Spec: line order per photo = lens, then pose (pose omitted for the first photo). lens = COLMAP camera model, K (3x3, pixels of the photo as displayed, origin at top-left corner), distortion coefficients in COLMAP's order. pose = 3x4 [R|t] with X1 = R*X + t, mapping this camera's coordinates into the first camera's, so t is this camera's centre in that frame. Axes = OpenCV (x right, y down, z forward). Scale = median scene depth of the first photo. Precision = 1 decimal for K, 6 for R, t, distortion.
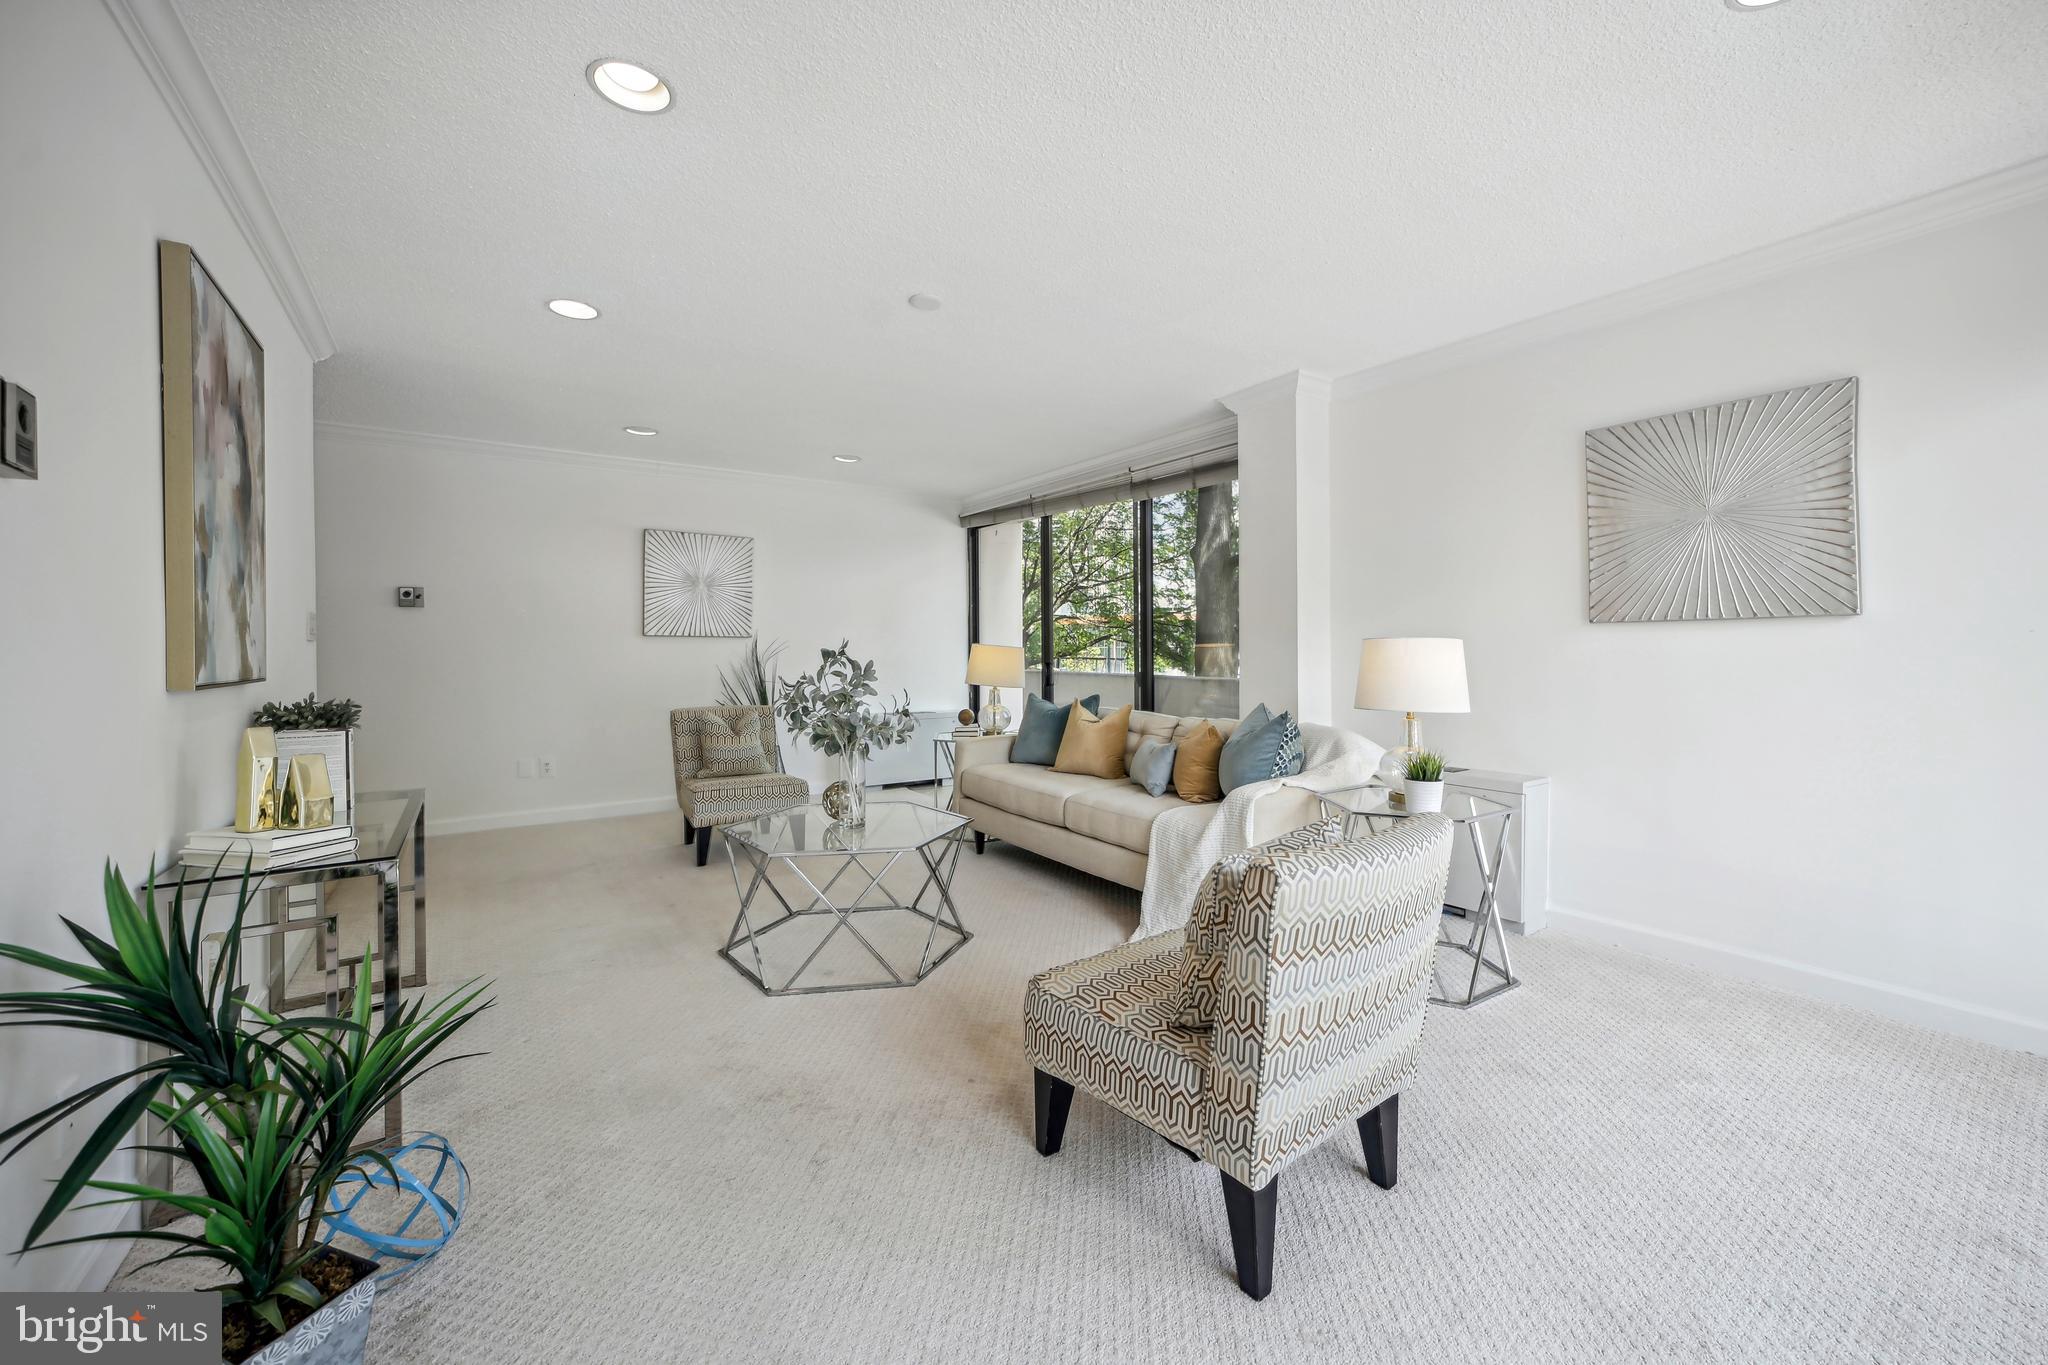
lens RADIAL K [[791.0, 0, 1016.0], [0, 791.0, 676.0], [0, 0, 1]] dist [0.000069, -0.000016]
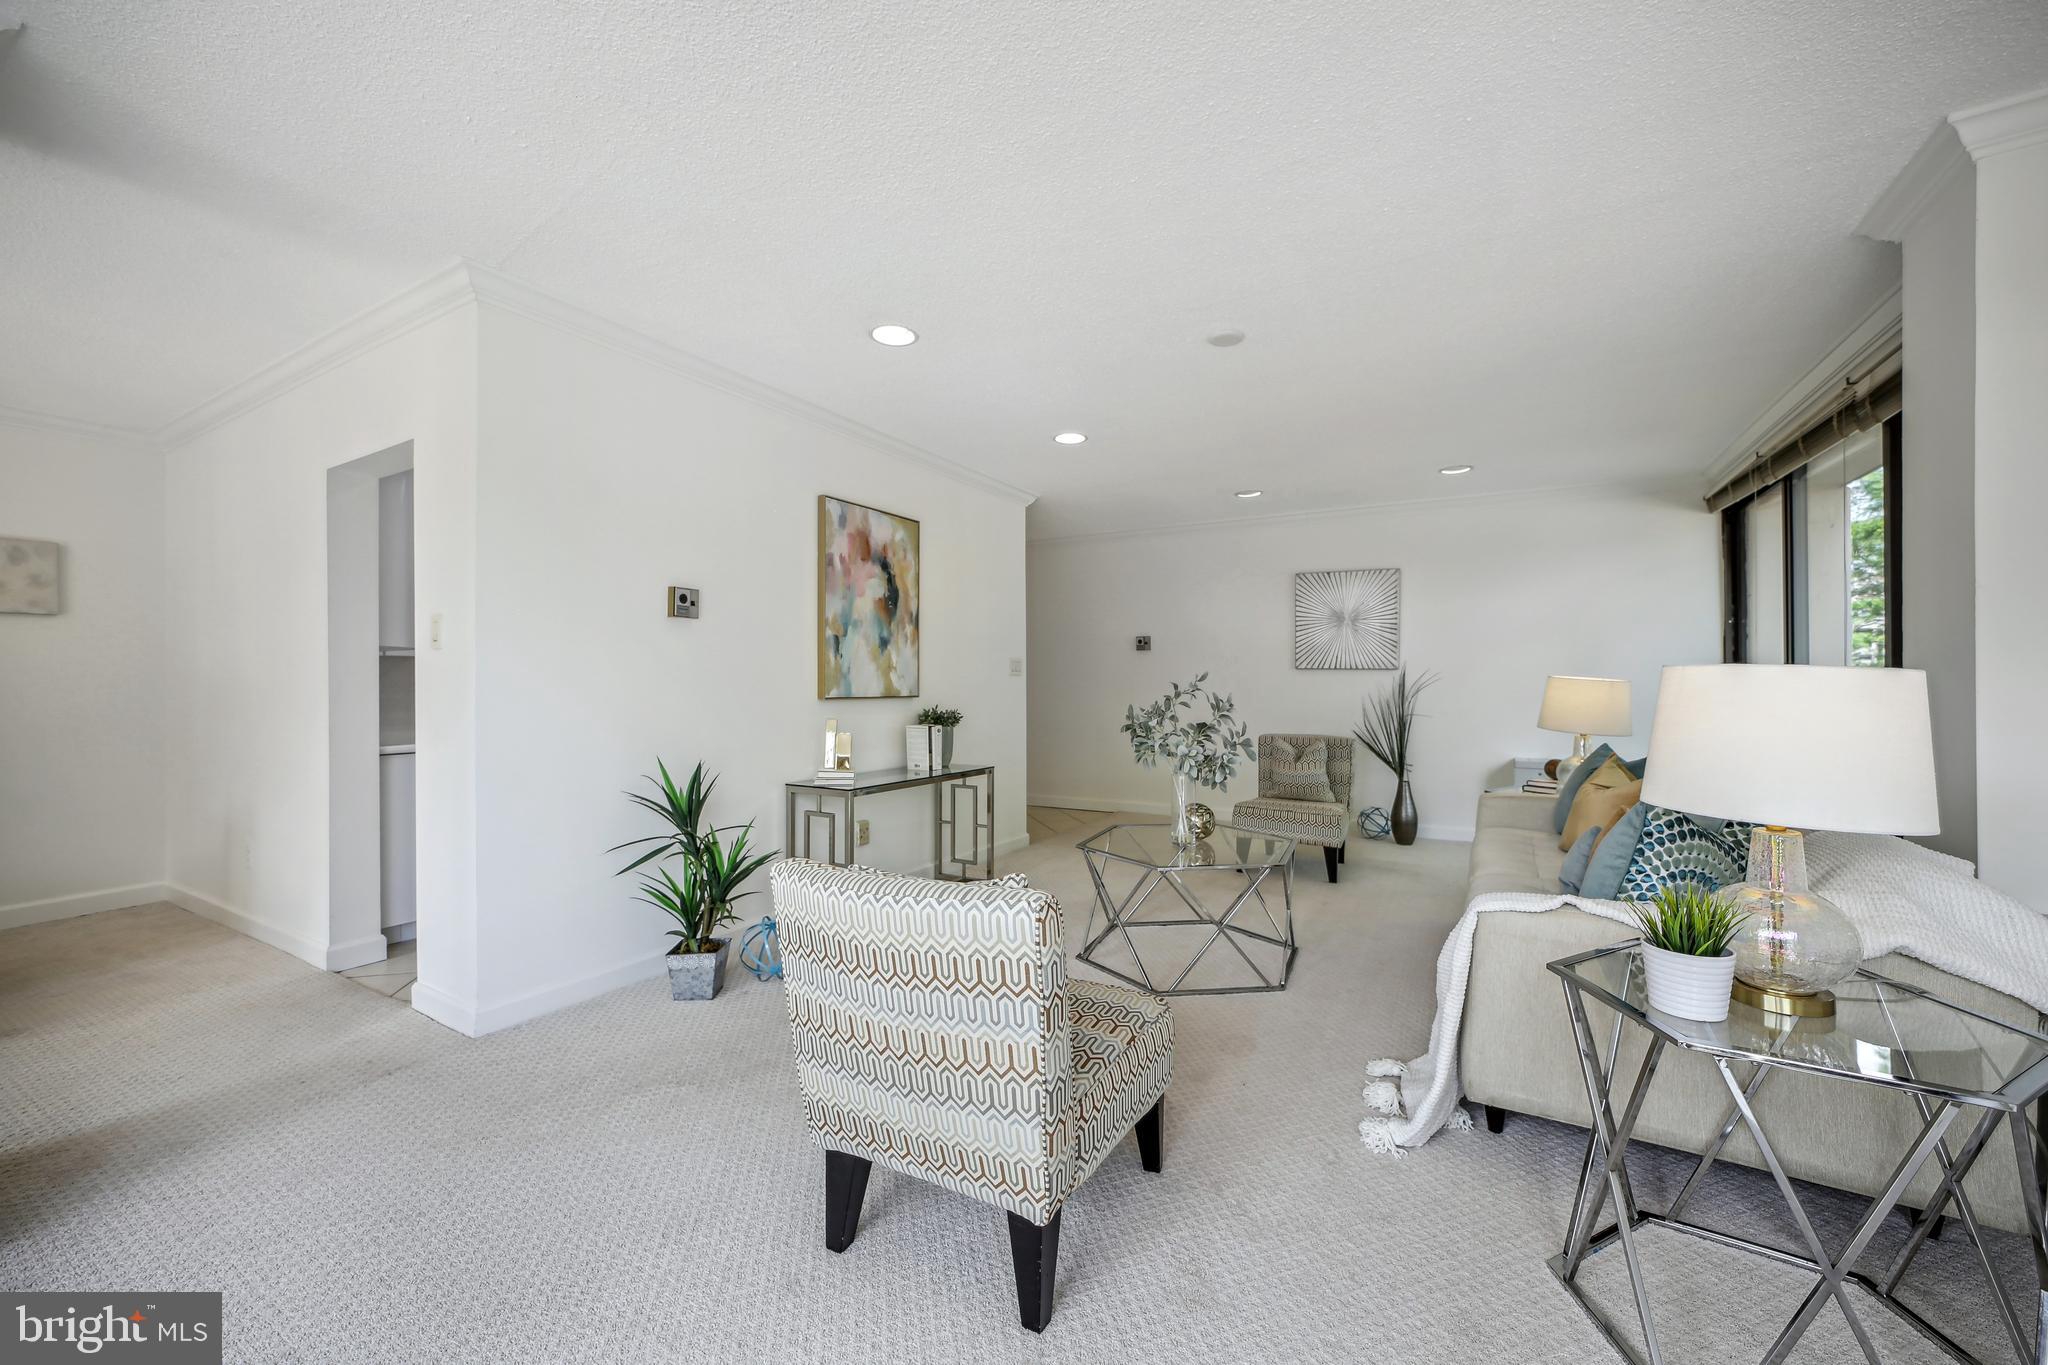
lens RADIAL K [[791.0, 0, 1016.0], [0, 791.0, 676.0], [0, 0, 1]] dist [0.000069, -0.000016]
pose [[0.434151, -0.000441, -0.900840, 0.685240], [-0.037721, 0.999114, -0.018668, -0.014286], [0.900050, 0.042086, 0.433750, 0.331979]]
